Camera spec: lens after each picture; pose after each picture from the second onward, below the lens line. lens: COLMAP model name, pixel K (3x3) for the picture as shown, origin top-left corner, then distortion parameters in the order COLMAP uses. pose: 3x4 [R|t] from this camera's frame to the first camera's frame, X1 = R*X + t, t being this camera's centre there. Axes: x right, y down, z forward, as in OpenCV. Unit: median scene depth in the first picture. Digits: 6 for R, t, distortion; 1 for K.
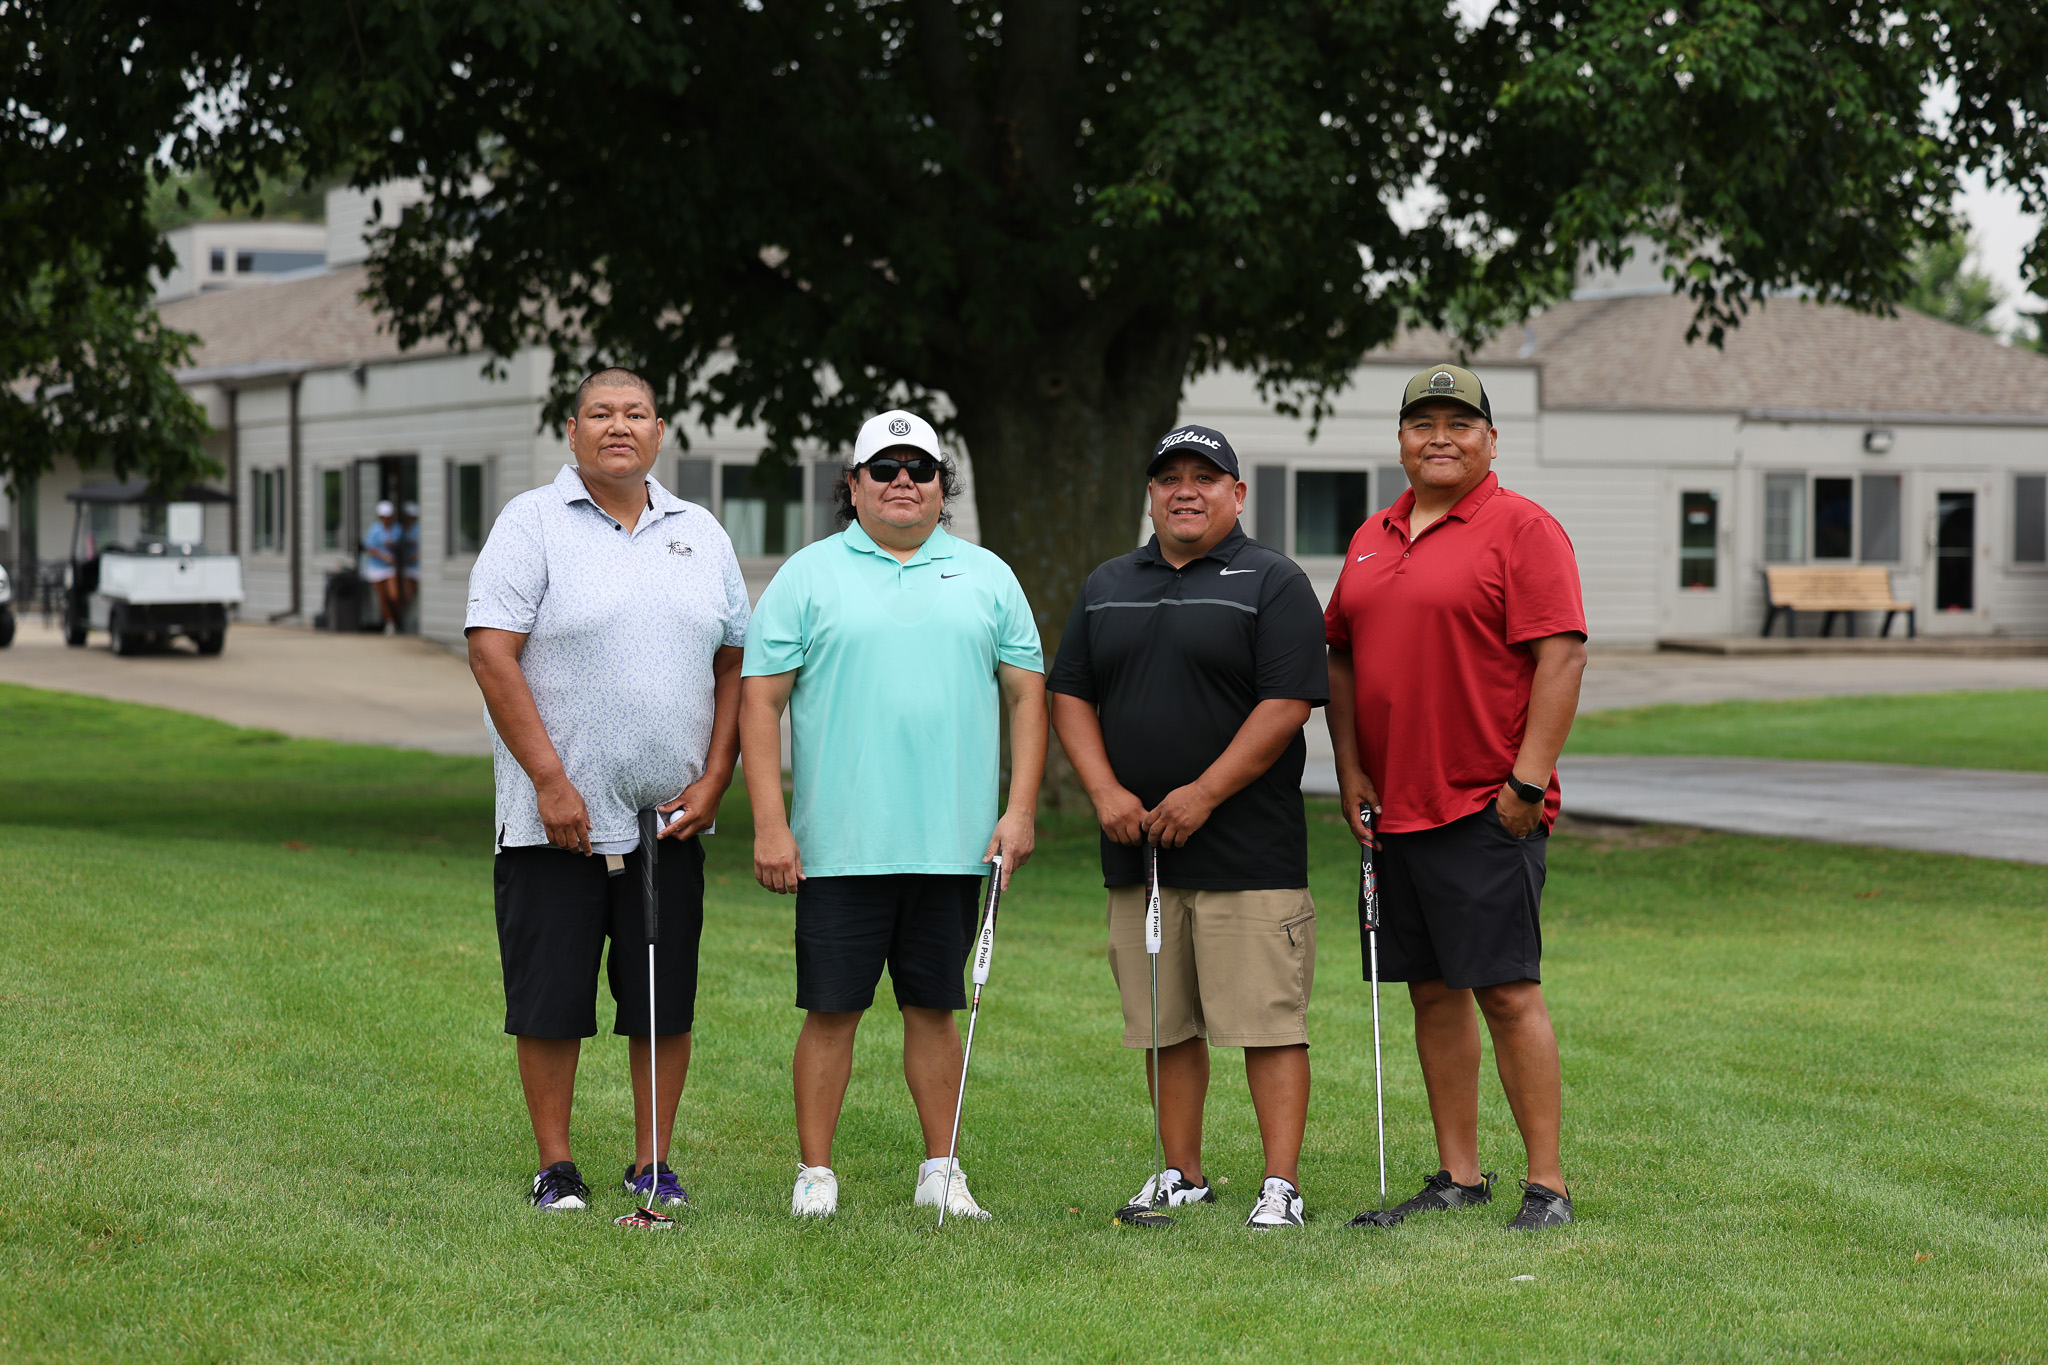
lens RADIAL K [[4770.8, 0, 1018.7], [0, 4770.8, 658.4], [0, 0, 1]] dist [-0.001119, 0.120010]
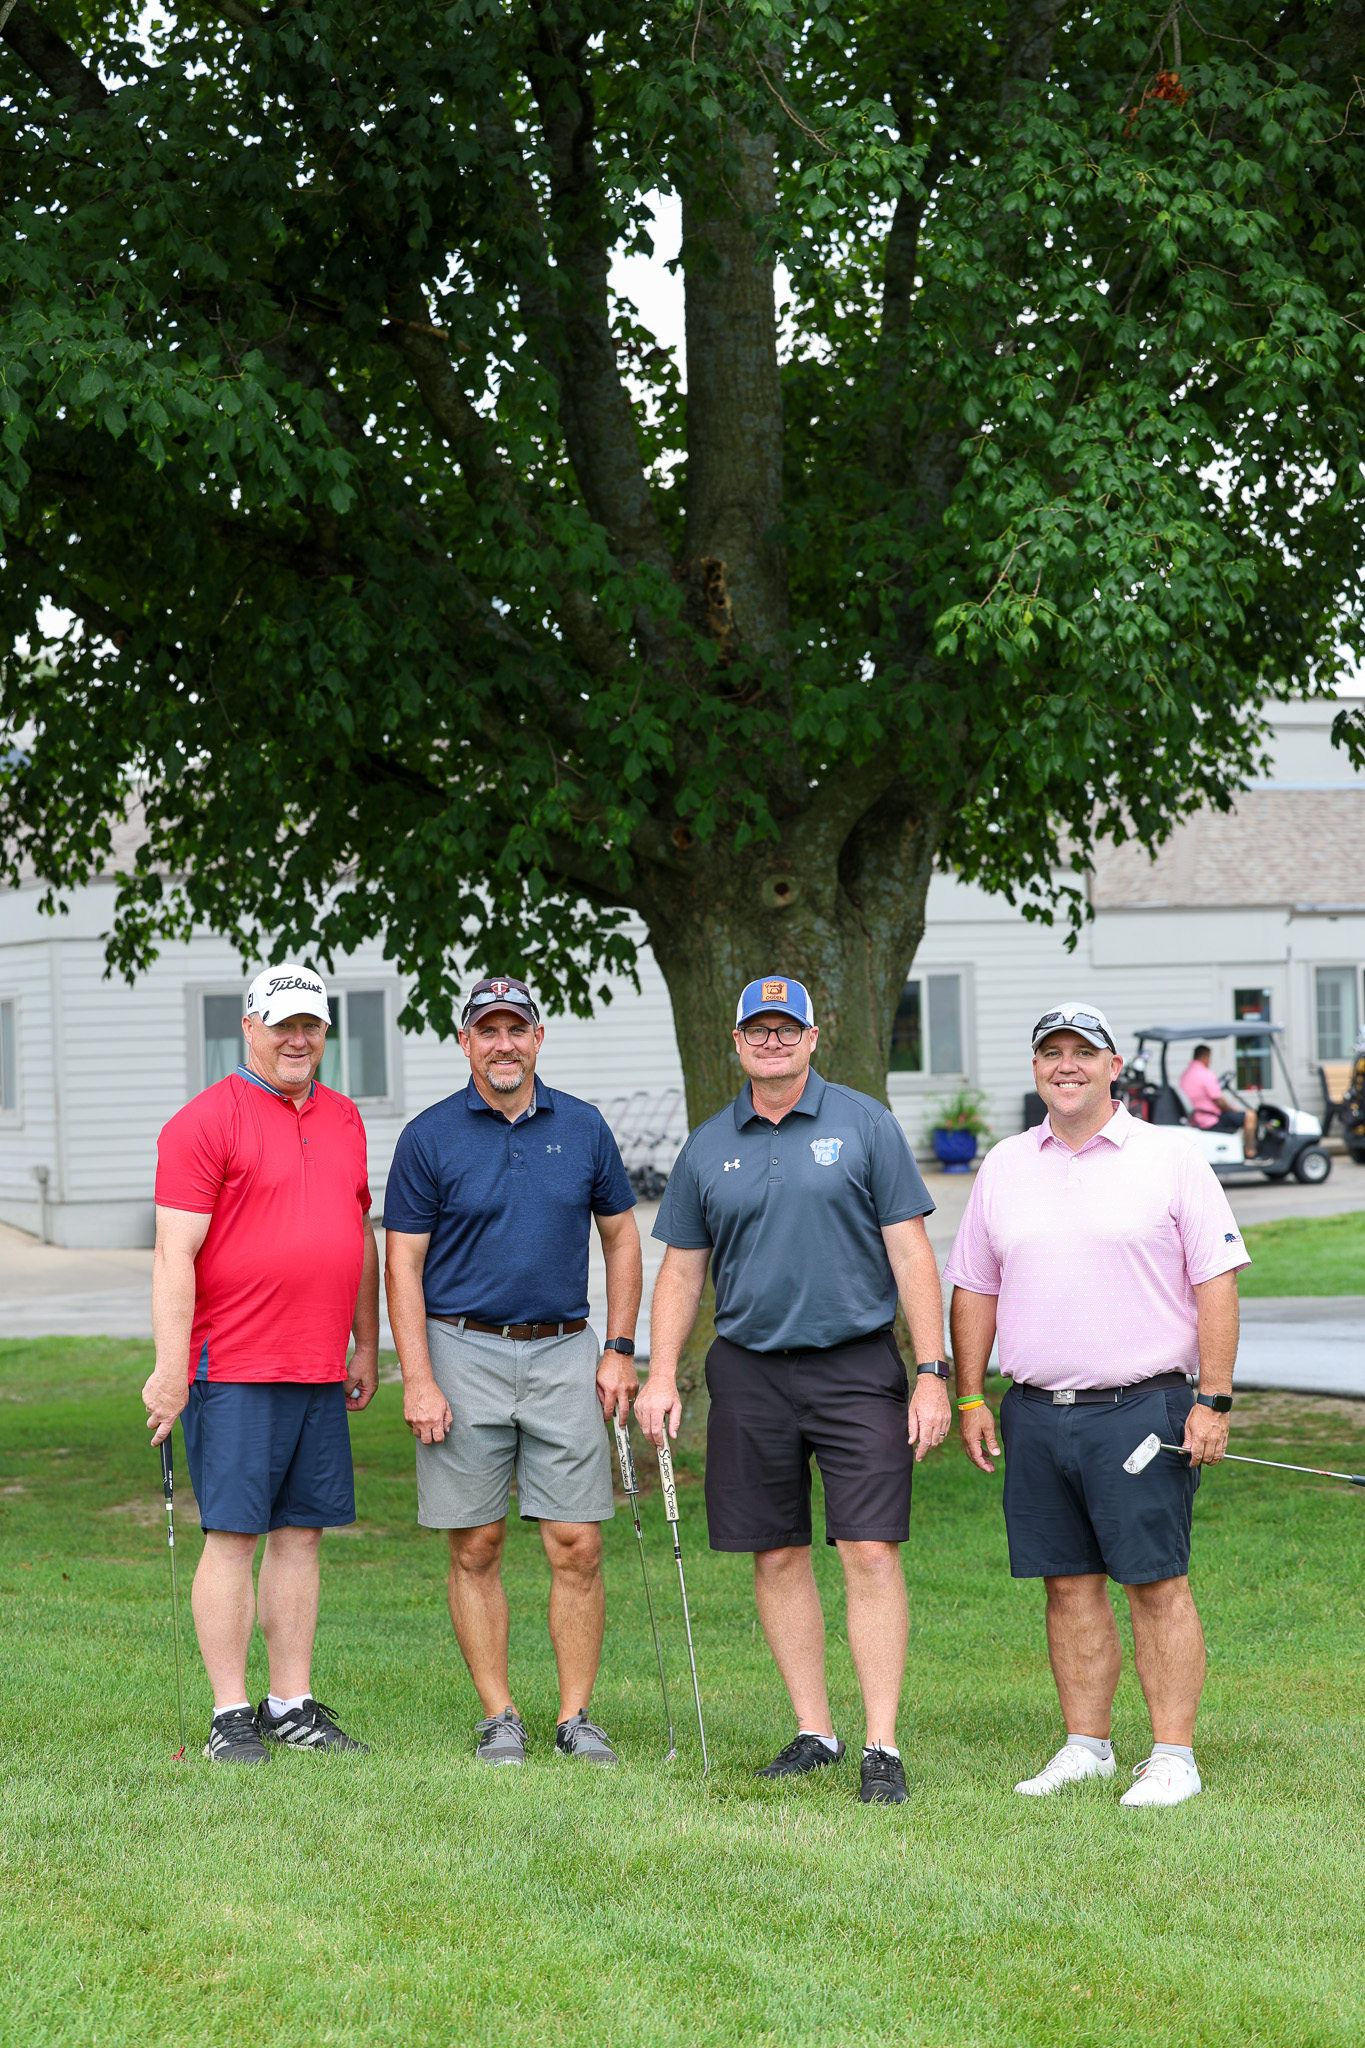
lens RADIAL K [[4384.3, 0, 637.9], [0, 4384.3, 1025.2], [0, 0, 1]] dist [-0.060376, -0.321061]
pose [[0.998378, -0.038191, 0.042222, -0.059678], [0.039468, 0.998775, -0.029843, -0.017629], [-0.041031, 0.031461, 0.998662, 0.337107]]
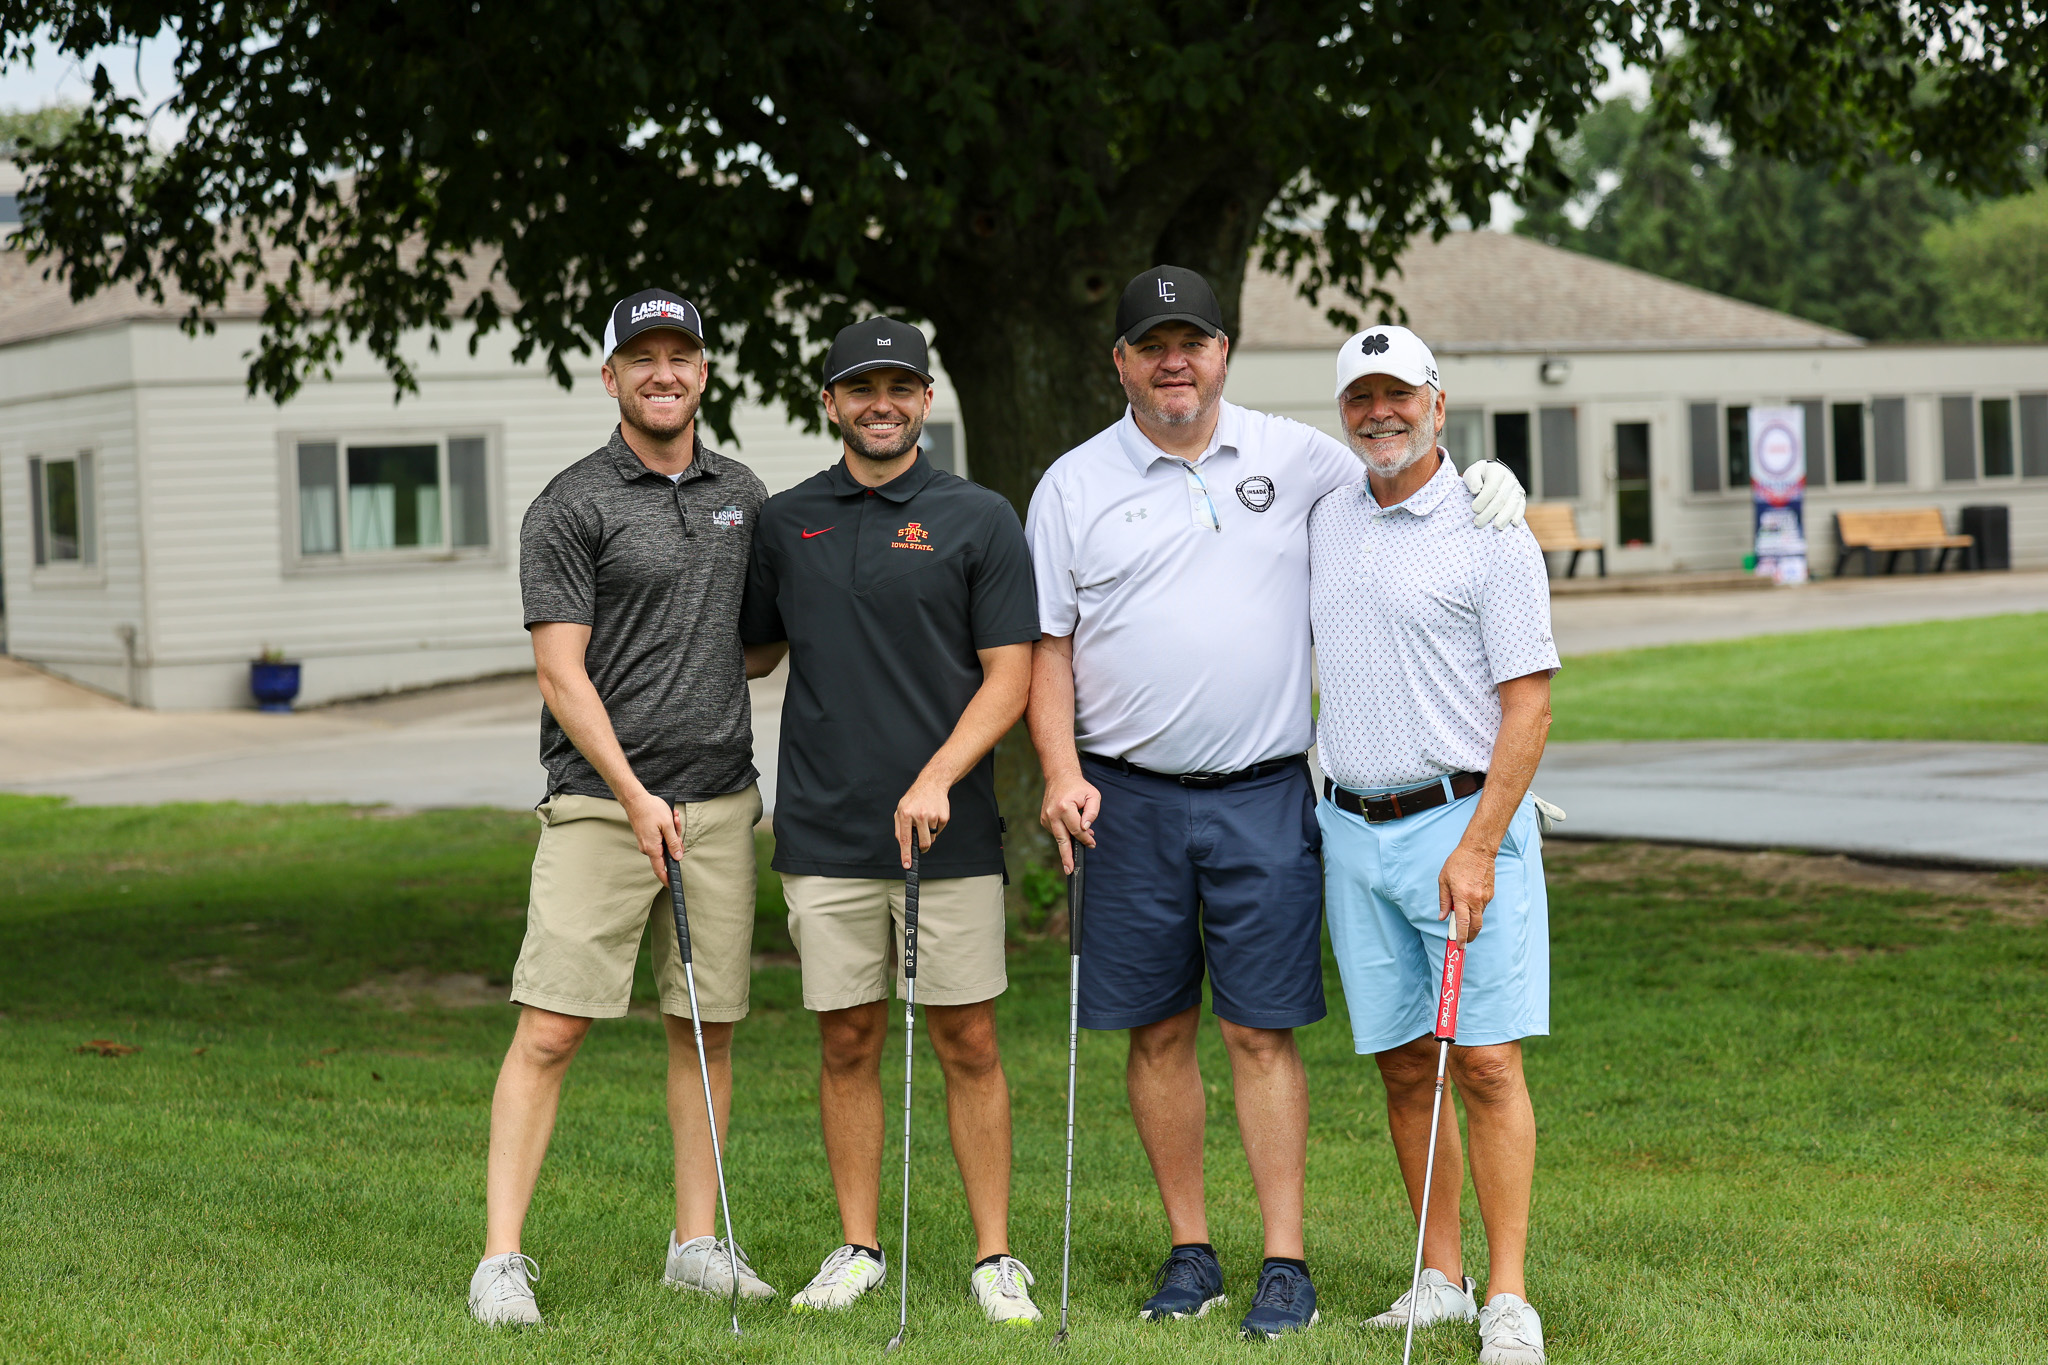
lens RADIAL K [[4394.4, 0, 944.7], [0, 4394.4, 476.9], [0, 0, 1]] dist [0.033350, -0.185587]
pose [[0.993130, -0.045217, 0.107928, -0.107078], [0.048720, 0.998360, -0.030046, -0.012984], [-0.106392, 0.035097, 0.993705, 0.439733]]
